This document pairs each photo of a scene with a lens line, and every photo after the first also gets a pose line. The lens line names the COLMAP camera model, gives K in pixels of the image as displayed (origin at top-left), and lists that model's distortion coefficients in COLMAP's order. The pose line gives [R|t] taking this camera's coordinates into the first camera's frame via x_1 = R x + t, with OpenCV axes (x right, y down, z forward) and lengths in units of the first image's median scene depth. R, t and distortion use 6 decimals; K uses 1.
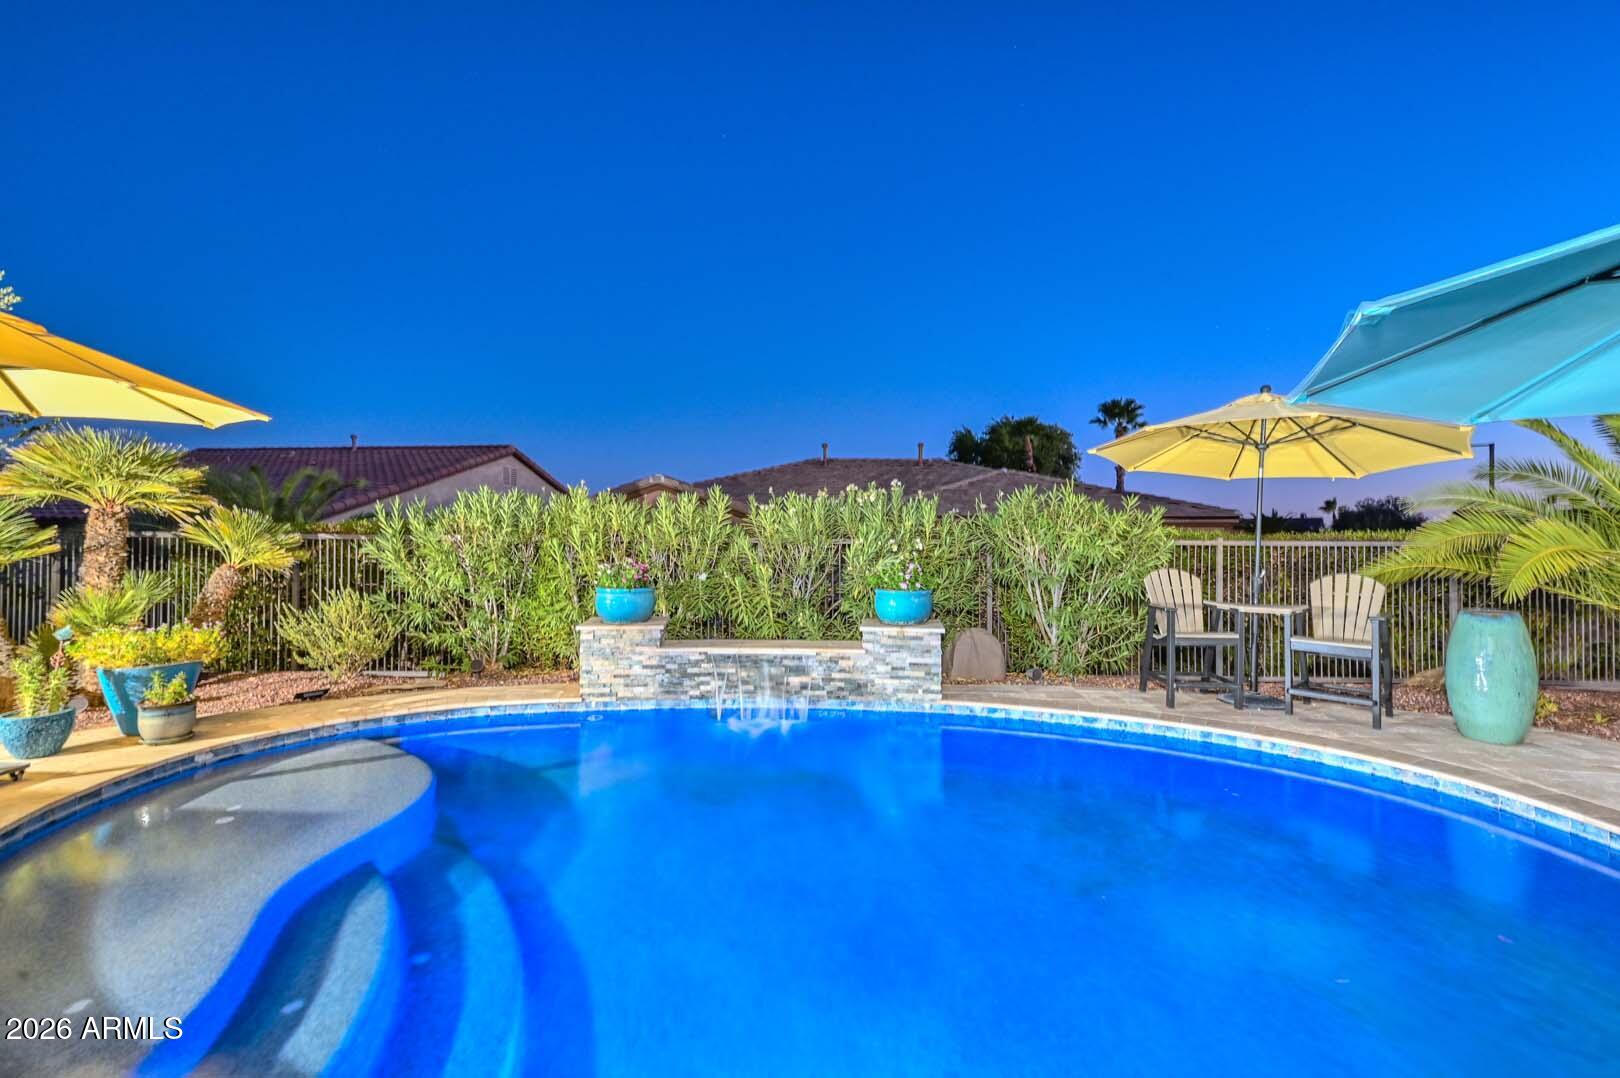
lens RADIAL K [[668.2, 0, 810.0], [0, 668.2, 539.0], [0, 0, 1]] dist [0.013713, 0.000215]
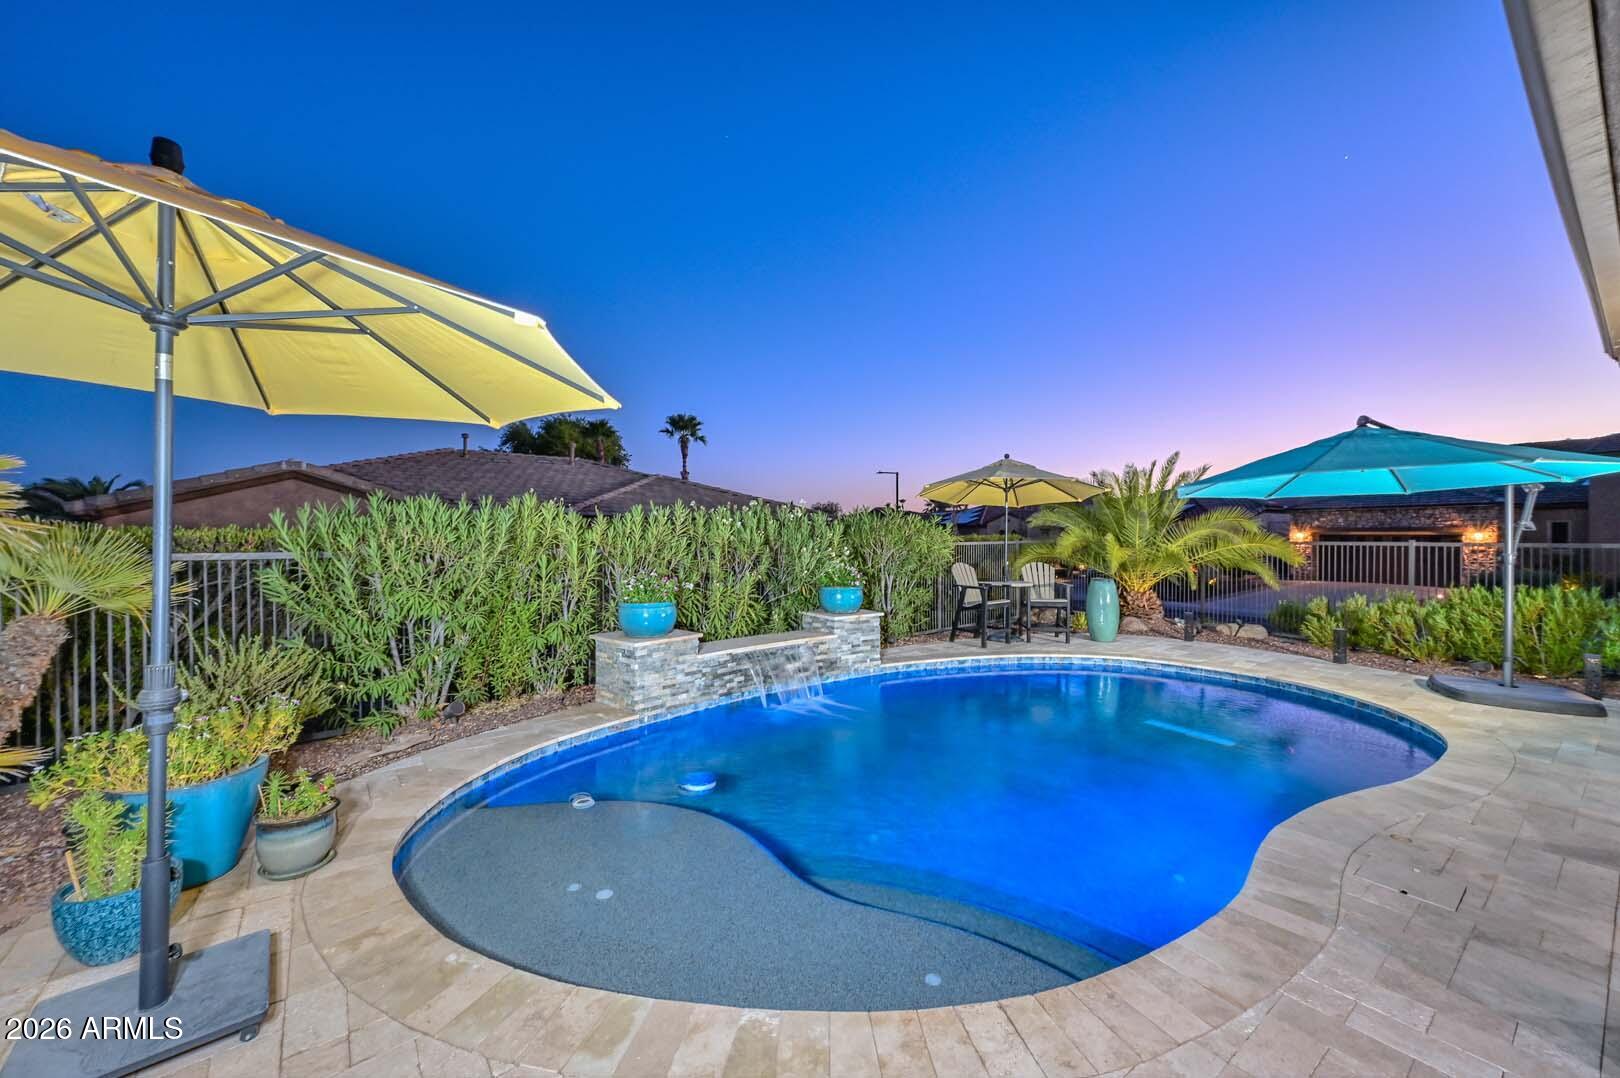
lens RADIAL K [[630.1, 0, 810.0], [0, 630.1, 539.0], [0, 0, 1]] dist [0.020210, 0.000092]
pose [[0.747932, -0.011813, 0.663671, -0.760974], [0.002485, 0.999884, 0.014997, -0.036962], [-0.663771, -0.009568, 0.747875, 0.127028]]
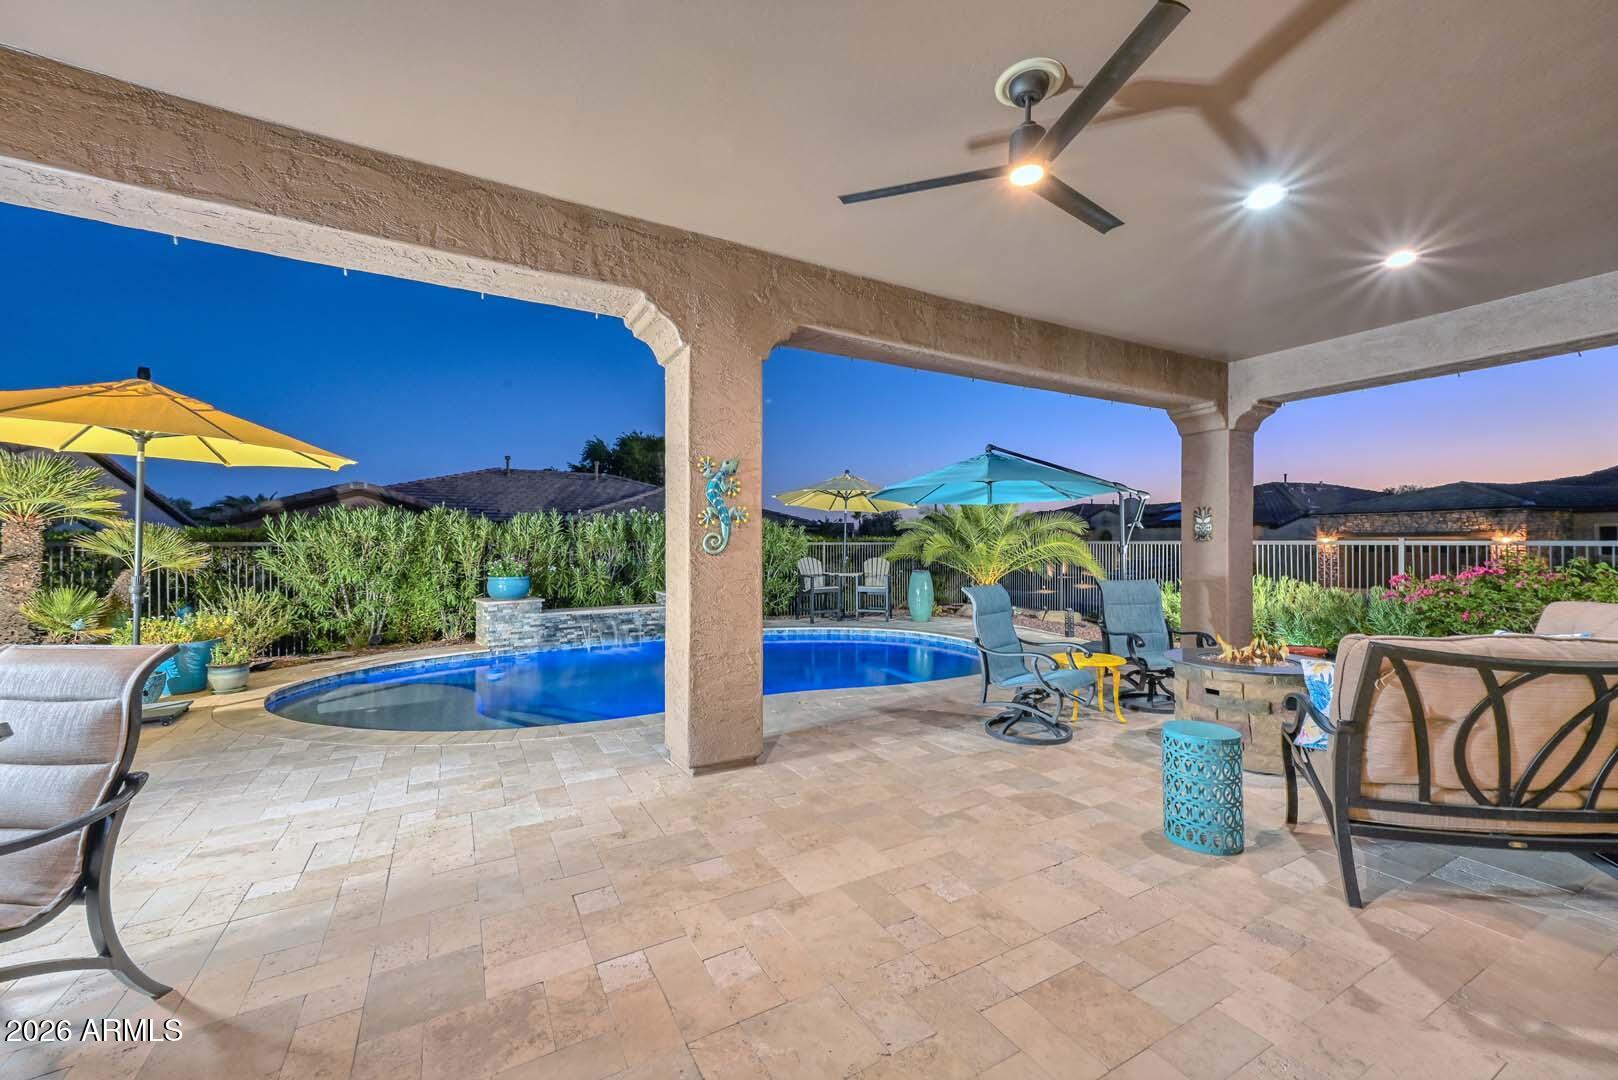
lens RADIAL K [[629.3, 0, 809.0], [0, 629.3, 540.0], [0, 0, 1]] dist [0.020210, 0.000092]
pose [[0.835023, -0.004420, 0.550197, -0.518826], [0.003287, 0.999990, 0.003045, -0.013045], [-0.550205, -0.000734, 0.835029, -0.595701]]
